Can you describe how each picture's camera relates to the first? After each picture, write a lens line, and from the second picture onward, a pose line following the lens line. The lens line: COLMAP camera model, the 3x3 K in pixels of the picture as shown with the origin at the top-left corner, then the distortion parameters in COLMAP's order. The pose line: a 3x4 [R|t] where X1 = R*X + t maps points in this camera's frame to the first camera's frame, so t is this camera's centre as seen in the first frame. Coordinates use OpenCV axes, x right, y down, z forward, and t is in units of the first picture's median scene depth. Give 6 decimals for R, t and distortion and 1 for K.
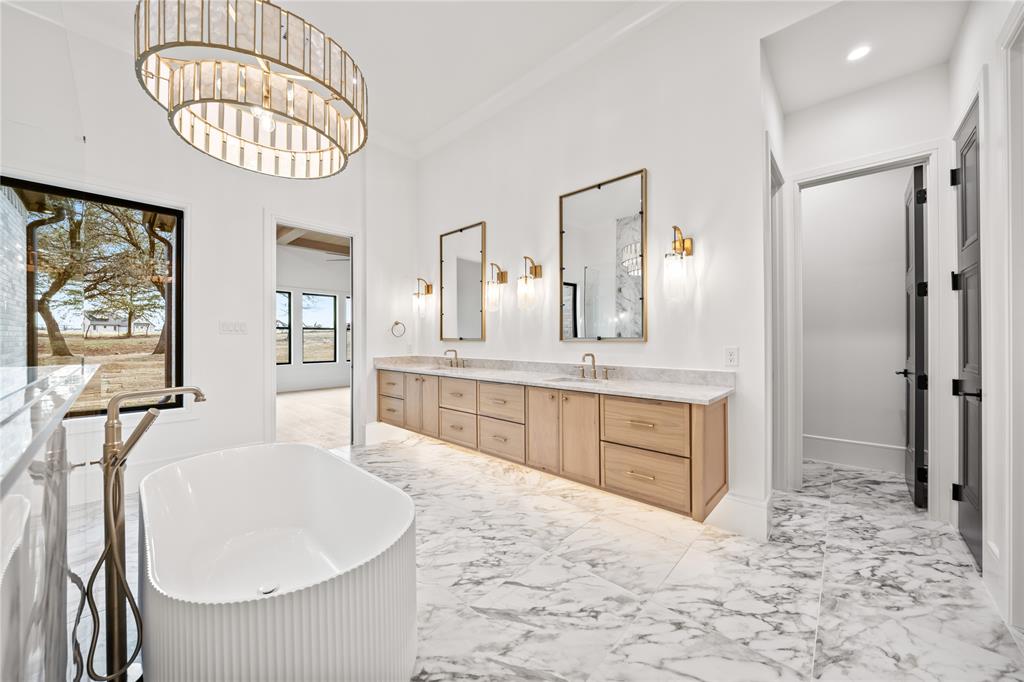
lens RADIAL K [[368.6, 0, 509.4], [0, 368.6, 337.9], [0, 0, 1]] dist [0.000845, -0.001134]
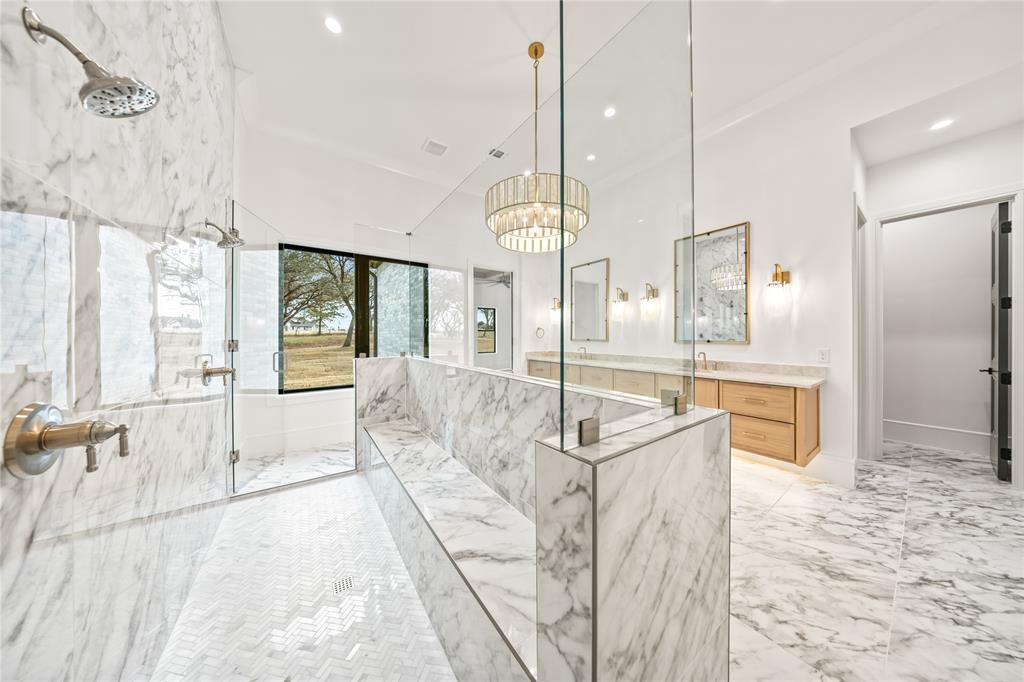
lens RADIAL K [[301.1, 0, 512.9], [0, 301.1, 335.8], [0, 0, 1]] dist [0.000063, 0.000816]
pose [[0.980096, -0.001752, -0.198517, -0.317407], [0.003038, 0.999976, 0.006172, -0.035035], [0.198501, -0.006652, 0.980078, -0.346216]]
